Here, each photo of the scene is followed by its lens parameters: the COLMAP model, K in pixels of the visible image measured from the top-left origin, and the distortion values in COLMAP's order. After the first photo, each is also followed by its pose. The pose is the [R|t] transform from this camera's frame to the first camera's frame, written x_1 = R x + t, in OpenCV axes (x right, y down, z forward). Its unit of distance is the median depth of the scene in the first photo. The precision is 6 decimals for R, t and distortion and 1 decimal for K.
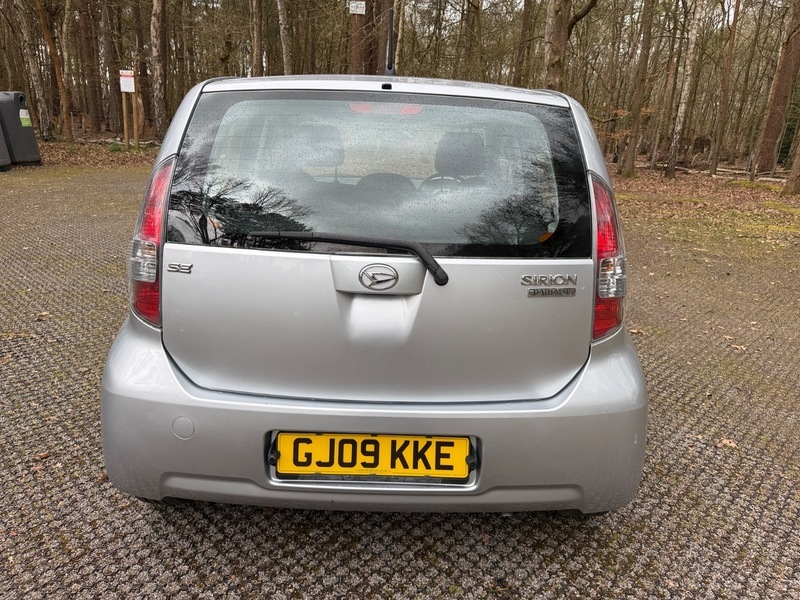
lens RADIAL K [[556.8, 0, 400.3], [0, 556.8, 292.6], [0, 0, 1]] dist [0.024500, -0.028077]
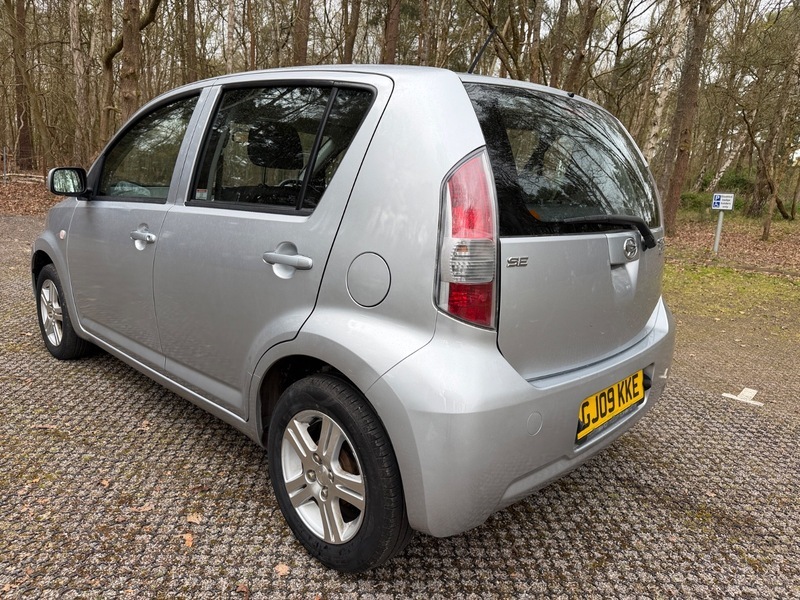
lens RADIAL K [[556.8, 0, 398.1], [0, 556.8, 303.6], [0, 0, 1]] dist [0.024500, -0.028077]
pose [[0.689591, -0.155479, 0.707312, -1.023385], [0.167400, 0.984453, 0.053194, -0.049218], [-0.704586, 0.081722, 0.704897, 0.391104]]
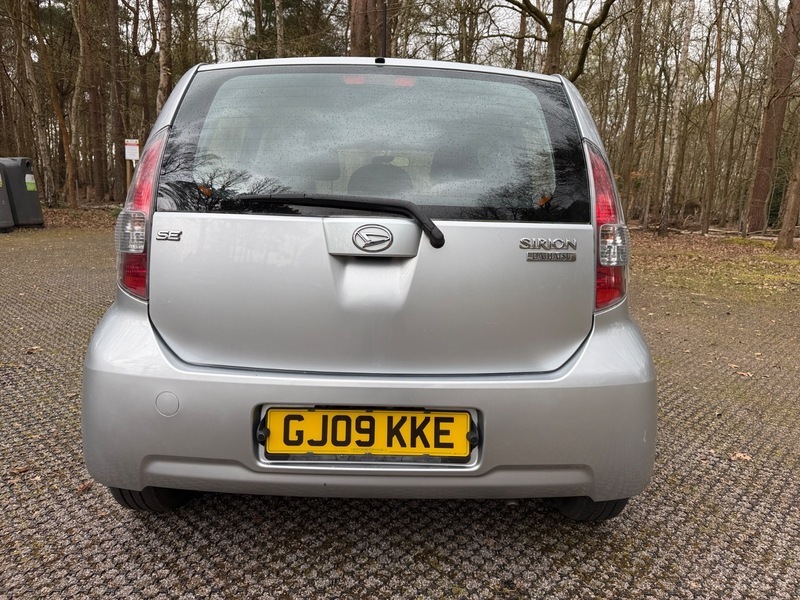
lens RADIAL K [[556.8, 0, 398.5], [0, 556.8, 300.5], [0, 0, 1]] dist [0.024500, -0.028077]
pose [[0.999951, -0.009914, 0.000623, 0.003217], [0.009924, 0.994326, -0.105907, 0.145808], [0.000431, 0.105908, 0.994376, 0.034719]]
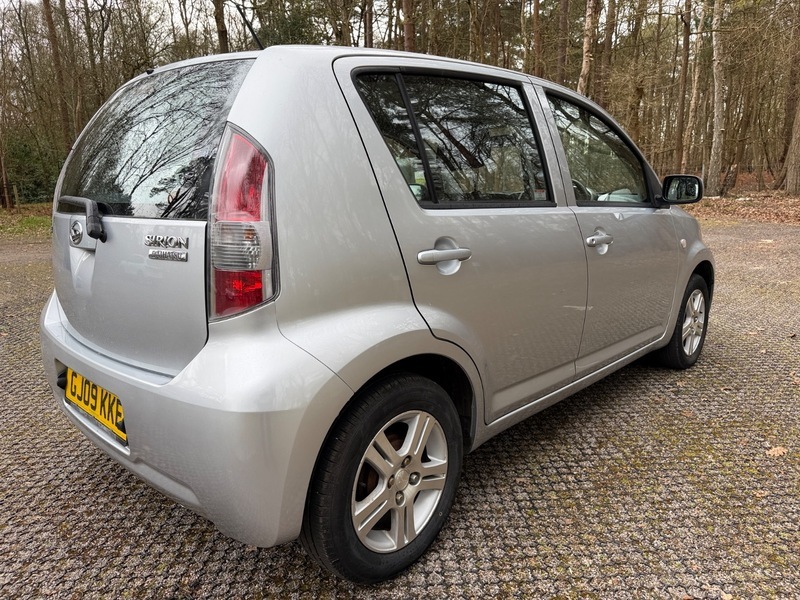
lens RADIAL K [[556.8, 0, 403.4], [0, 556.8, 303.7], [0, 0, 1]] dist [0.024500, -0.028077]
pose [[0.724685, 0.089490, -0.683244, 0.979362], [-0.141750, 0.989686, -0.020720, 0.034592], [0.674343, 0.111866, 0.729896, 0.497384]]
